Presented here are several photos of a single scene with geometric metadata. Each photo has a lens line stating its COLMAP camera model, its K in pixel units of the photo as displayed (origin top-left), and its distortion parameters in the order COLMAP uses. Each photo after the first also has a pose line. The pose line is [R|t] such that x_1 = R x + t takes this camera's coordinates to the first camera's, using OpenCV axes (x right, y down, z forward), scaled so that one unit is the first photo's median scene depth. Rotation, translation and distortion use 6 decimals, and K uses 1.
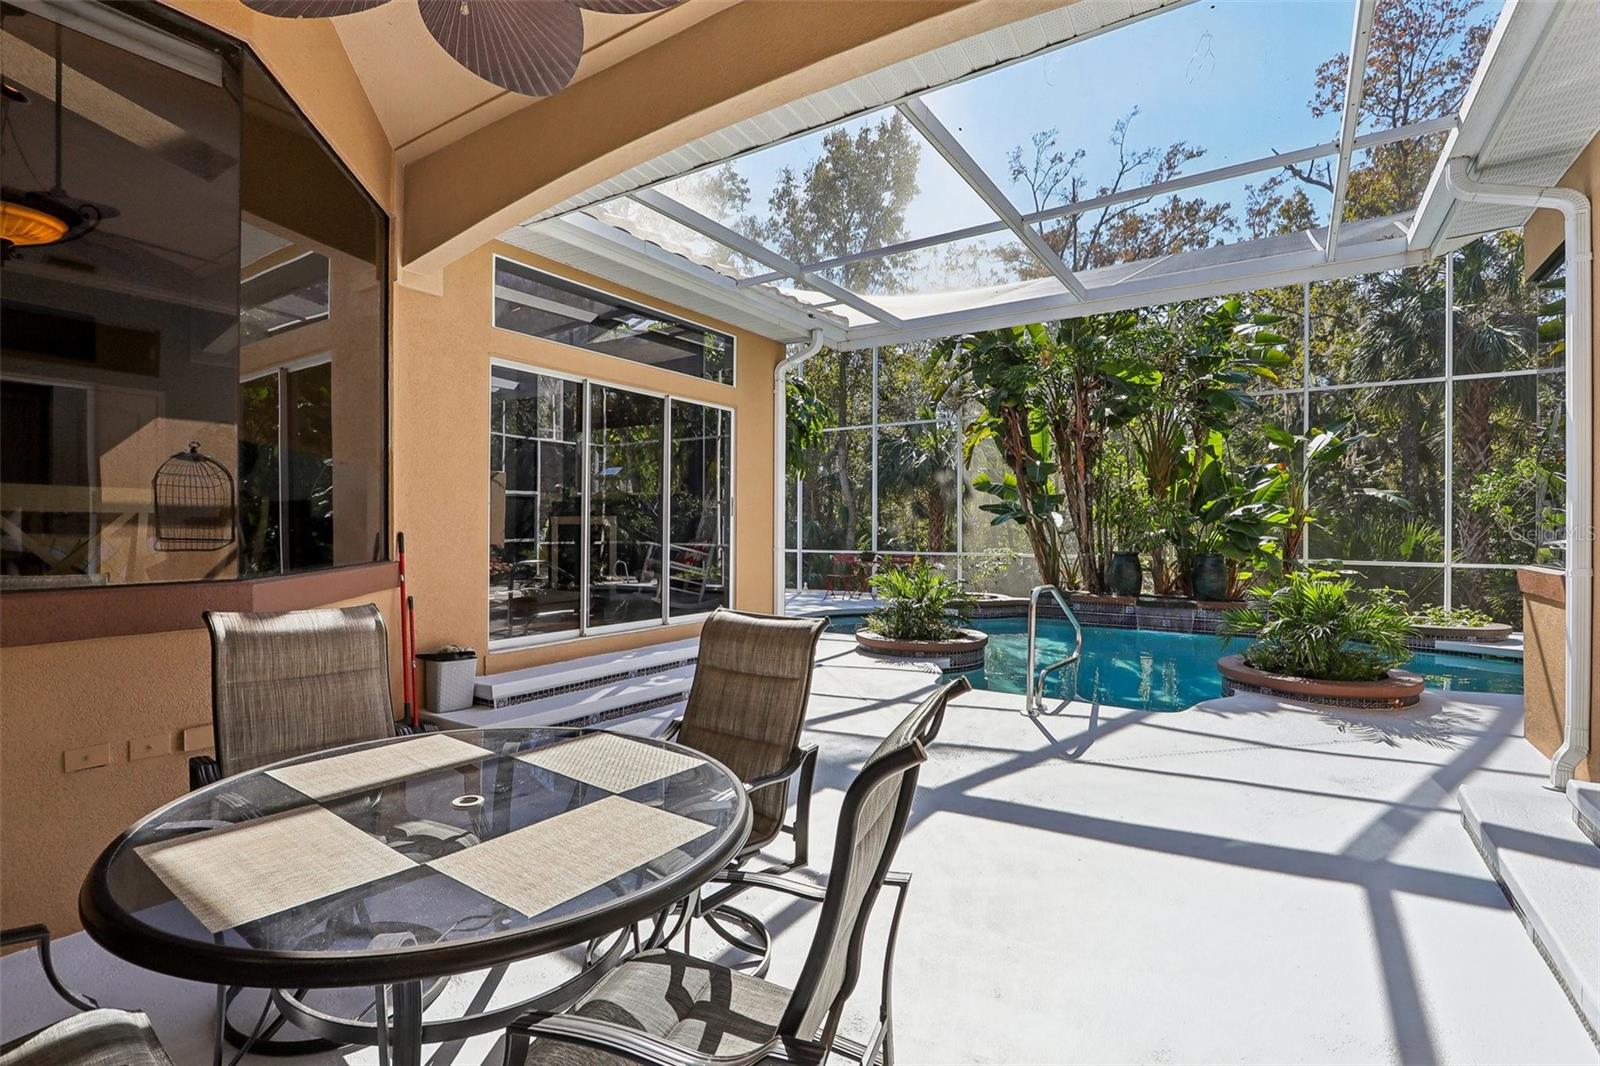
lens RADIAL K [[736.3, 0, 794.5], [0, 736.3, 535.0], [0, 0, 1]] dist [0.000926, -0.000289]
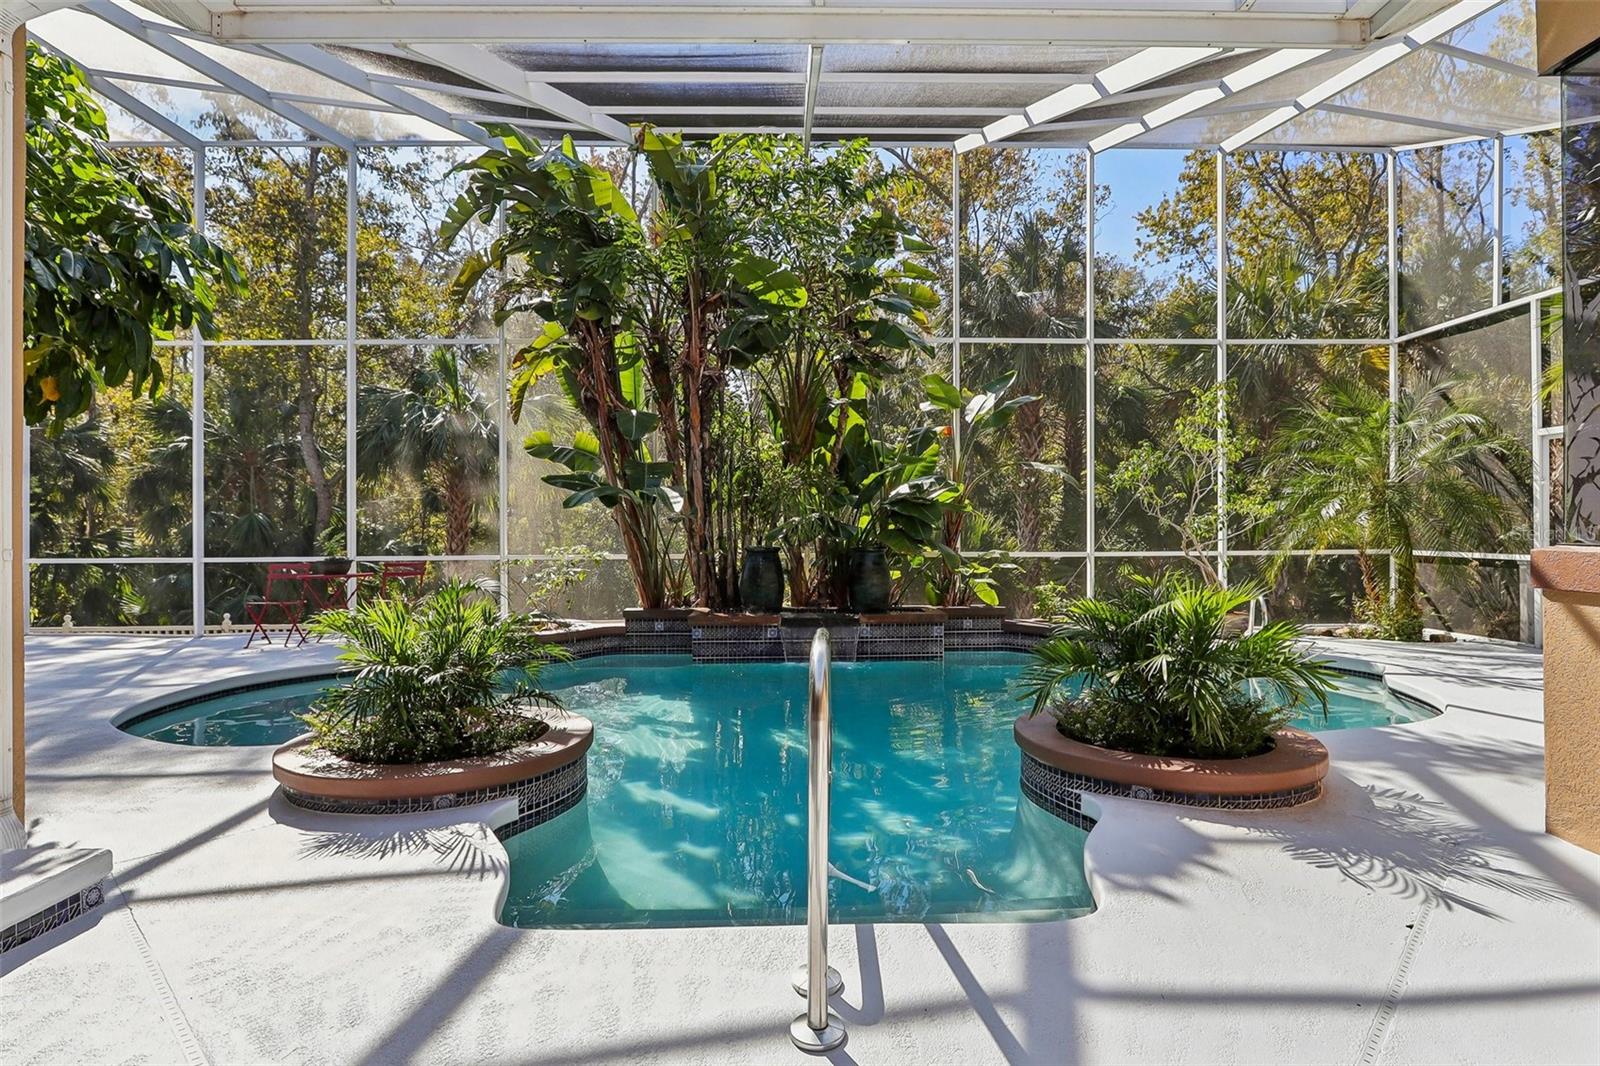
lens RADIAL K [[776.5, 0, 788.8], [0, 776.5, 527.5], [0, 0, 1]] dist [-0.021771, 0.001002]
pose [[0.824501, -0.005175, 0.565837, 0.059028], [0.012432, 0.999882, -0.008970, 0.010606], [-0.565724, 0.014430, 0.824468, 0.365479]]
